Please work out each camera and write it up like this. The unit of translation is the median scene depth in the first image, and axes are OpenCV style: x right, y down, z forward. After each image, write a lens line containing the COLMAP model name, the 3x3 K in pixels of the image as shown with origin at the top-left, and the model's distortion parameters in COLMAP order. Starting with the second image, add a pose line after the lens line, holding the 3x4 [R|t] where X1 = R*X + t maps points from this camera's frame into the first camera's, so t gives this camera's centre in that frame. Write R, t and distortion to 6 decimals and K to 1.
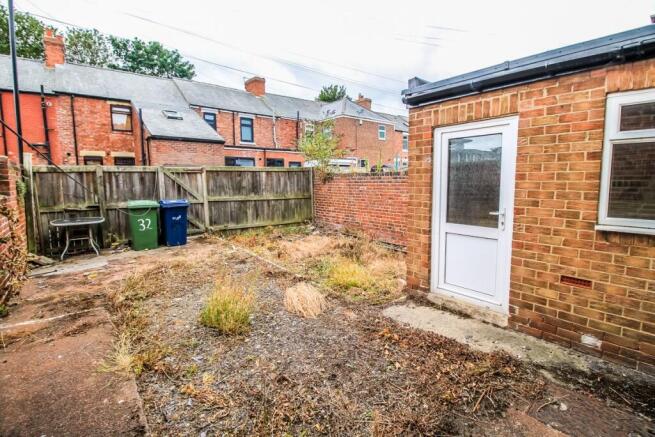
lens RADIAL K [[308.8, 0, 330.9], [0, 308.8, 212.0], [0, 0, 1]] dist [-0.008883, -0.000064]
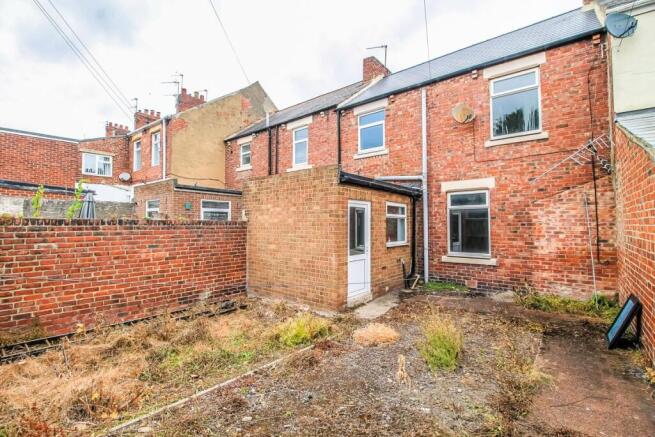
lens RADIAL K [[308.8, 0, 330.9], [0, 308.8, 212.0], [0, 0, 1]] dist [-0.008883, -0.000064]
pose [[-0.215999, 0.051011, 0.975060, -1.488886], [0.103562, 0.994198, -0.029070, -0.193241], [-0.970886, 0.094700, -0.220028, 1.718201]]
